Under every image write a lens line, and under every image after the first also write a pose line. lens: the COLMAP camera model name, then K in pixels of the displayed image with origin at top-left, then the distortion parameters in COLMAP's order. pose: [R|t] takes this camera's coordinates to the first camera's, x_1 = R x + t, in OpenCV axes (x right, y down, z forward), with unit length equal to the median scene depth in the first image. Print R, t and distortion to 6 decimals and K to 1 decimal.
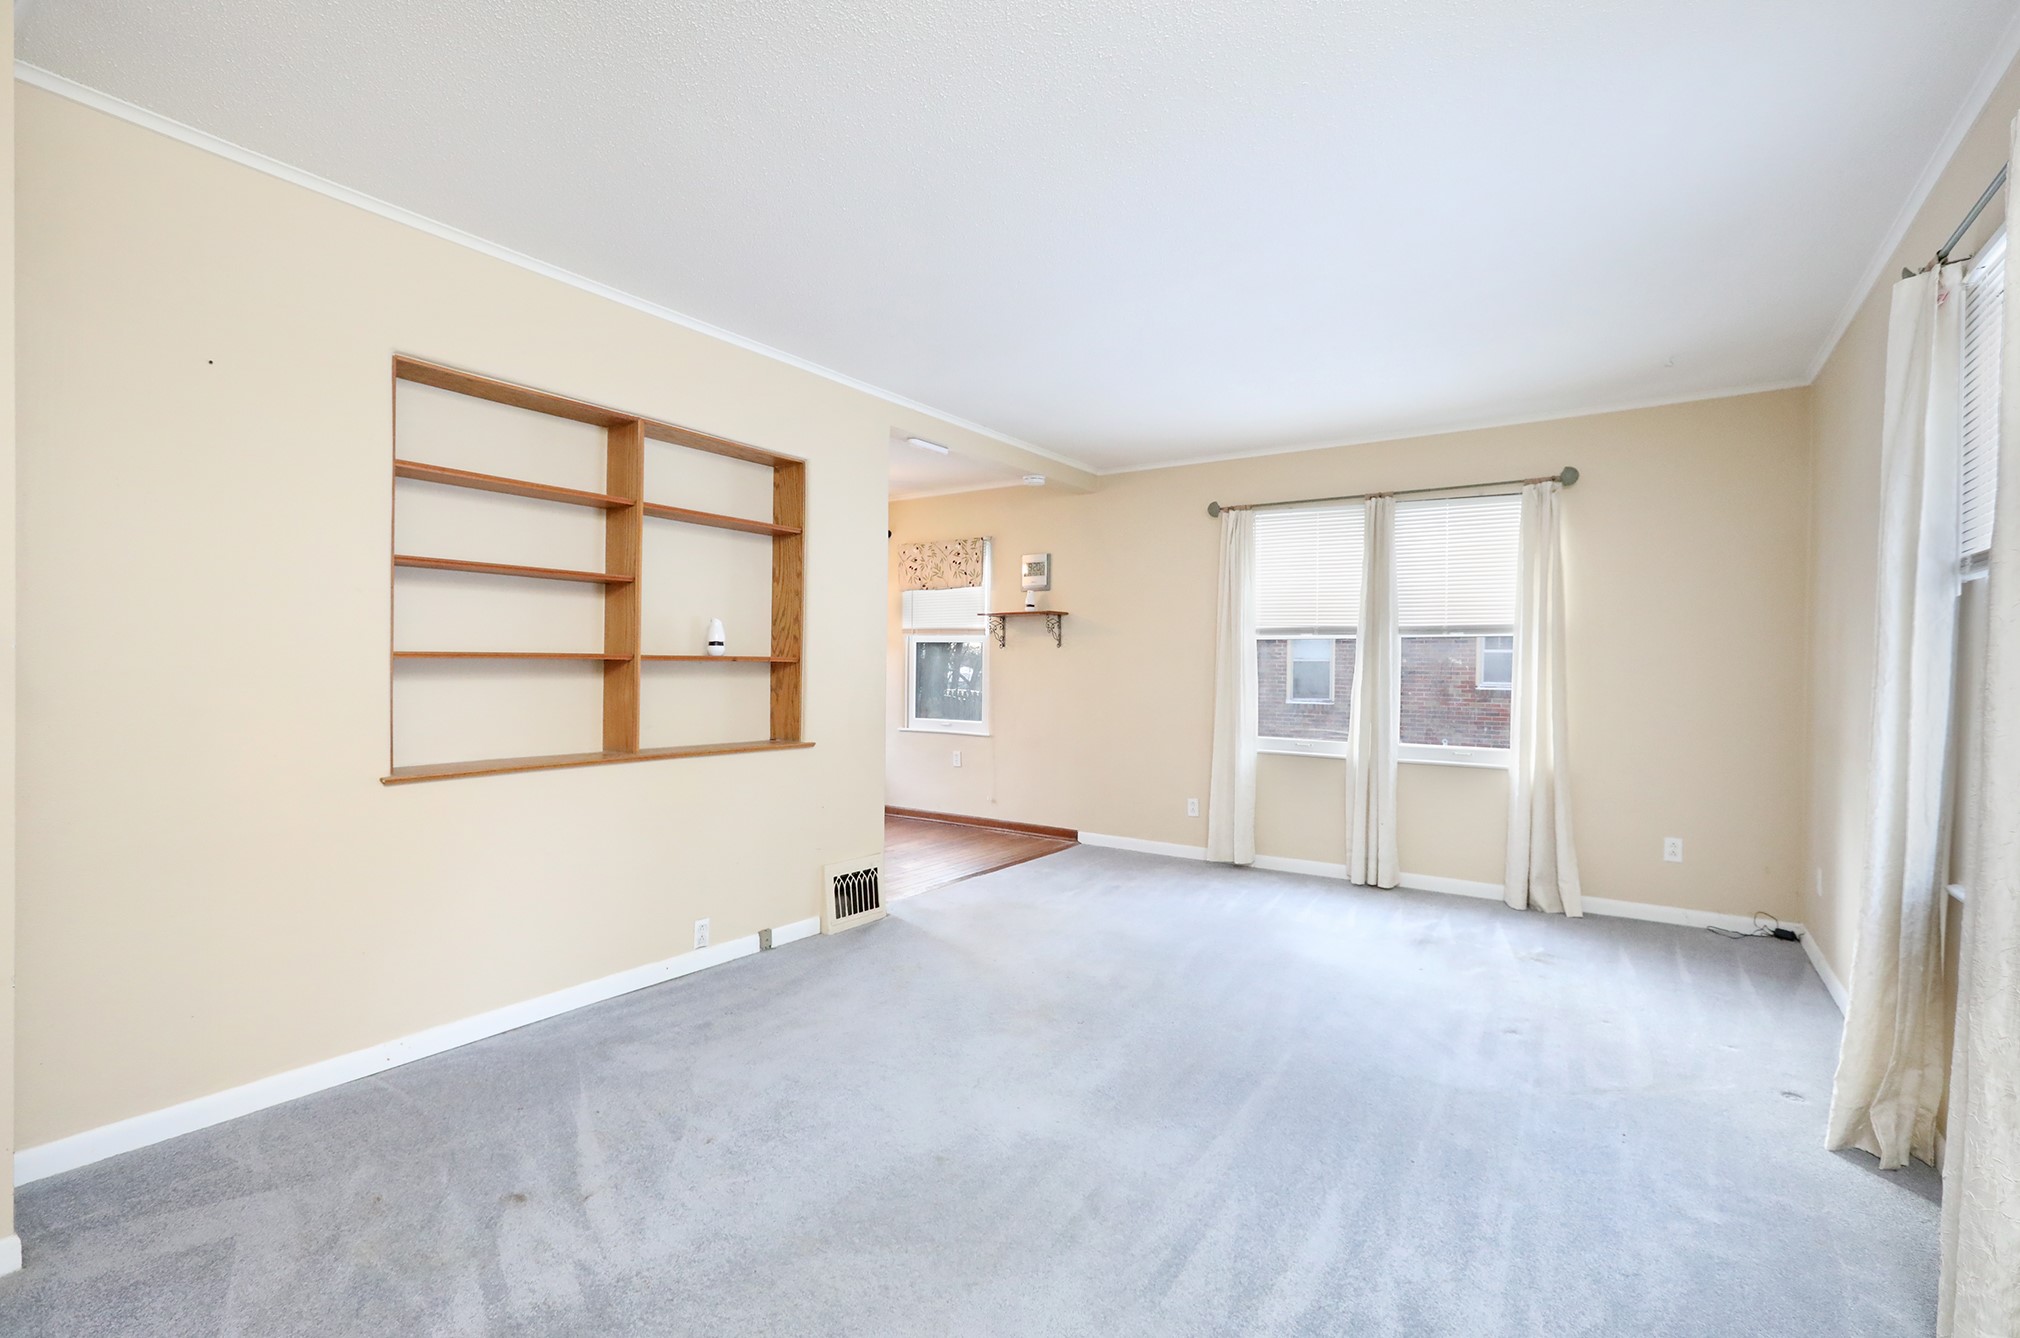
lens RADIAL K [[965.1, 0, 1012.6], [0, 965.1, 627.8], [0, 0, 1]] dist [-0.014768, 0.008613]
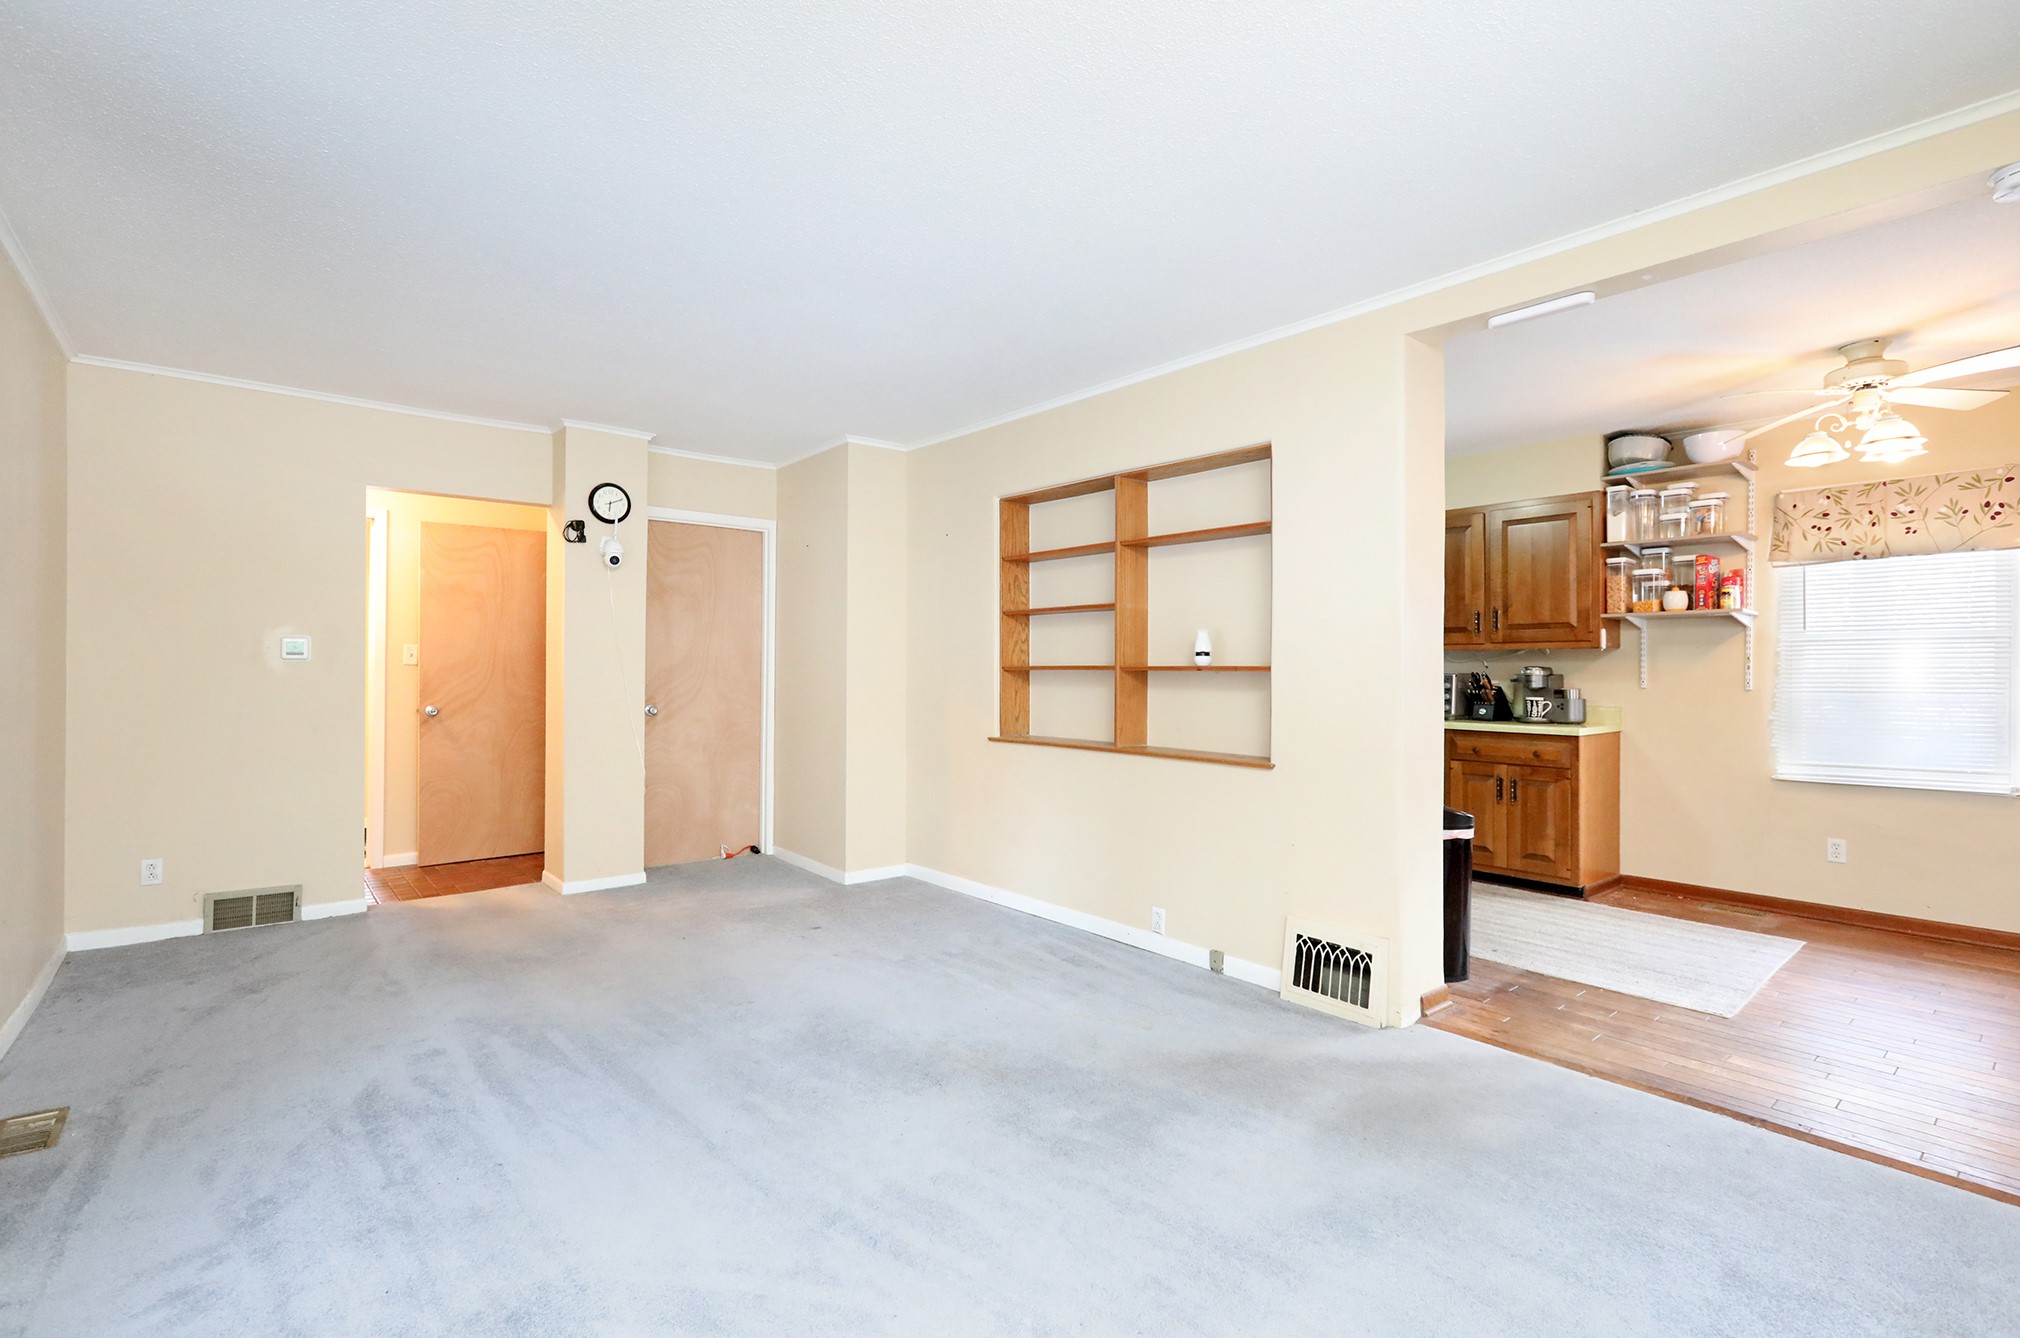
lens RADIAL K [[900.3, 0, 1009.3], [0, 900.3, 641.0], [0, 0, 1]] dist [-0.000153, 0.006354]
pose [[-0.254020, -0.042281, -0.966274, 0.714628], [0.023487, 0.998480, -0.049865, 0.048187], [0.966914, -0.035362, -0.252641, 1.099669]]
